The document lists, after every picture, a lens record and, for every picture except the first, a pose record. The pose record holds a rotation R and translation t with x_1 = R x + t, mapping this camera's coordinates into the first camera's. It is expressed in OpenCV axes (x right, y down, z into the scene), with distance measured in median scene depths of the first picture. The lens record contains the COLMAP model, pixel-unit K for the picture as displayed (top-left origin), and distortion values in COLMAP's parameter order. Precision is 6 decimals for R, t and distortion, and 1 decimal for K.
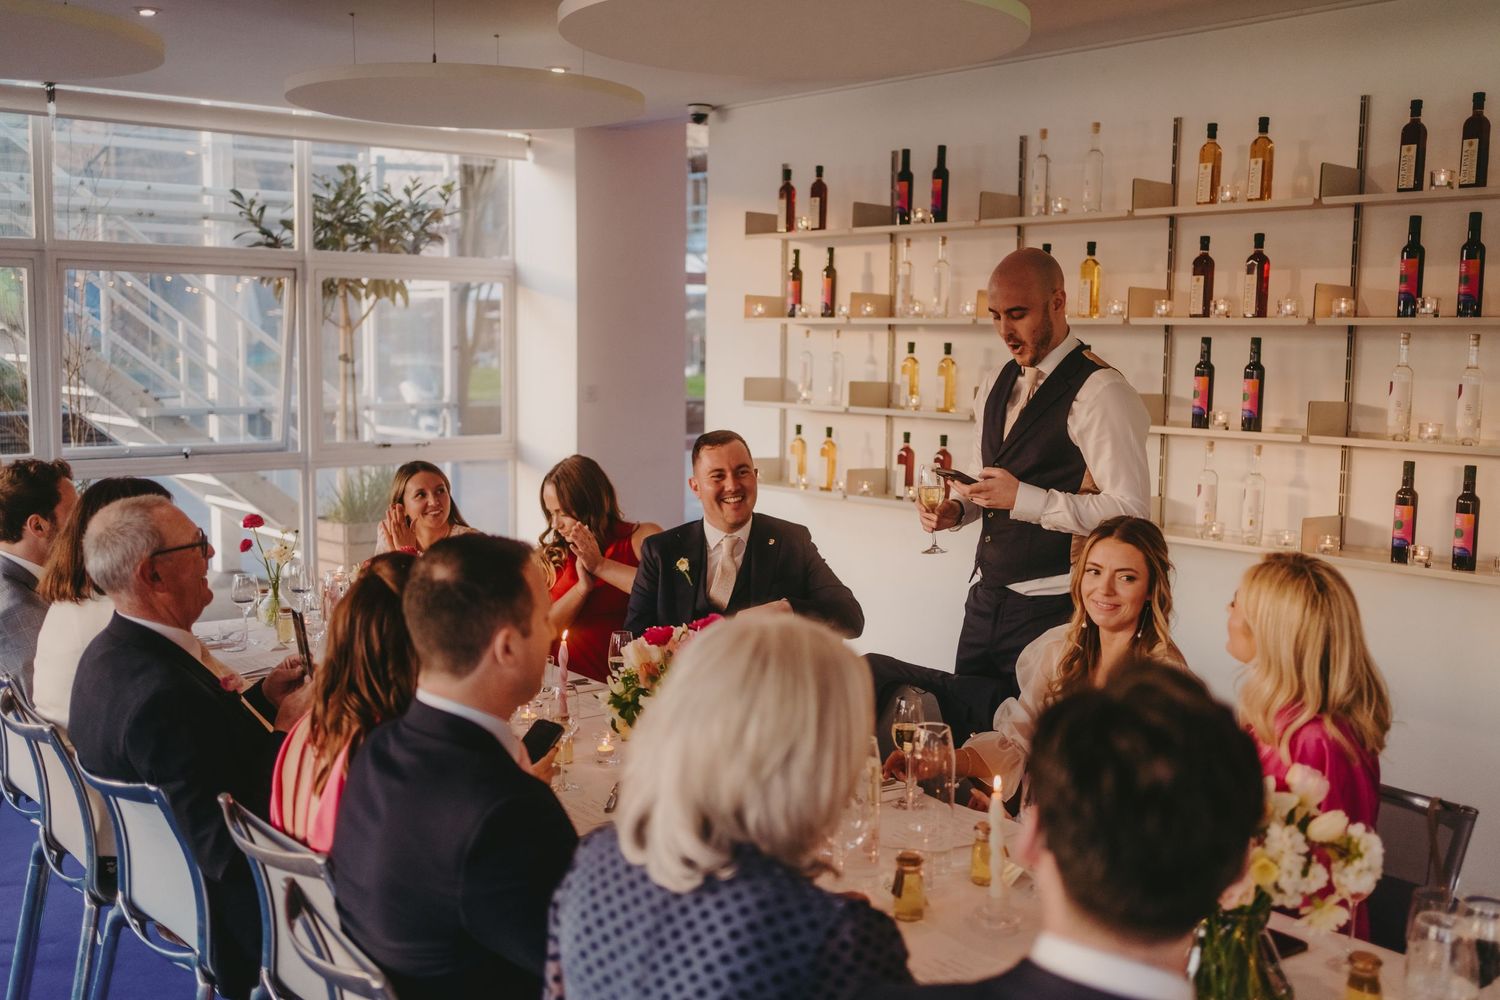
lens RADIAL K [[1559.0, 0, 736.7], [0, 1559.0, 487.7], [0, 0, 1]] dist [0.005494, 0.000000]
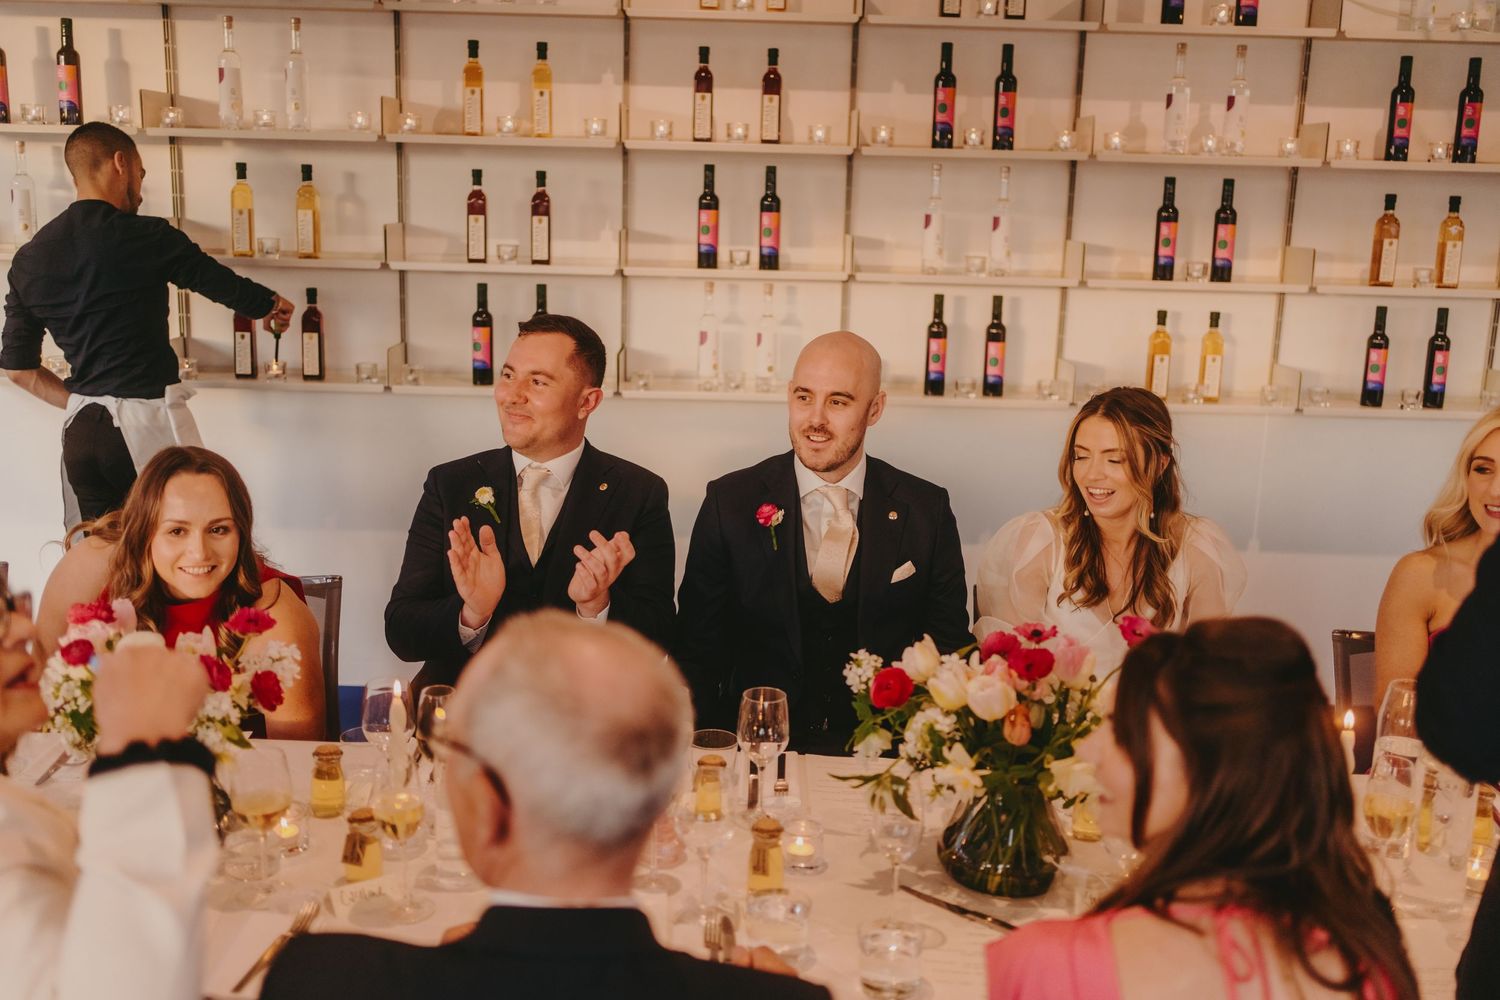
lens RADIAL K [[1448.8, 0, 750.4], [0, 1448.8, 490.6], [0, 0, 1]] dist [-0.002927, 0.000000]
pose [[0.620172, -0.167034, 0.766476, -0.302406], [0.058273, 0.984178, 0.167327, -0.044107], [-0.782298, -0.059107, 0.620093, 0.403486]]
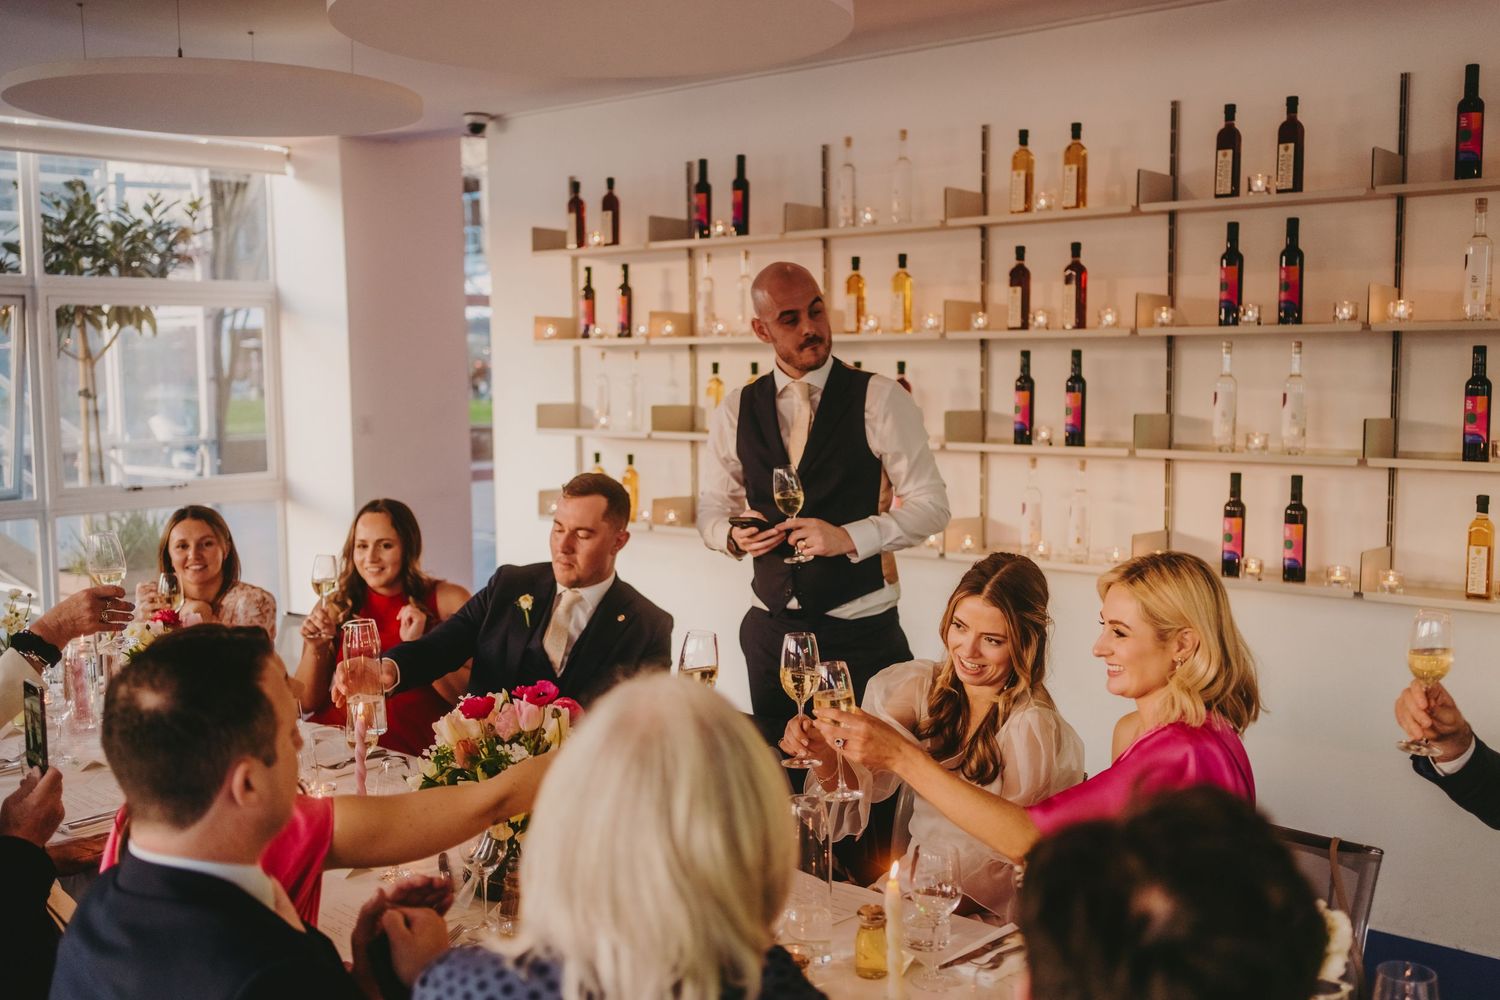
lens RADIAL K [[1559.0, 0, 758.1], [0, 1559.0, 486.7], [0, 0, 1]] dist [0.005494, 0.000000]
pose [[0.986837, -0.034950, 0.157894, -0.015432], [0.037175, 0.999247, -0.011156, -0.006584], [-0.157386, 0.016879, 0.987393, 0.064682]]
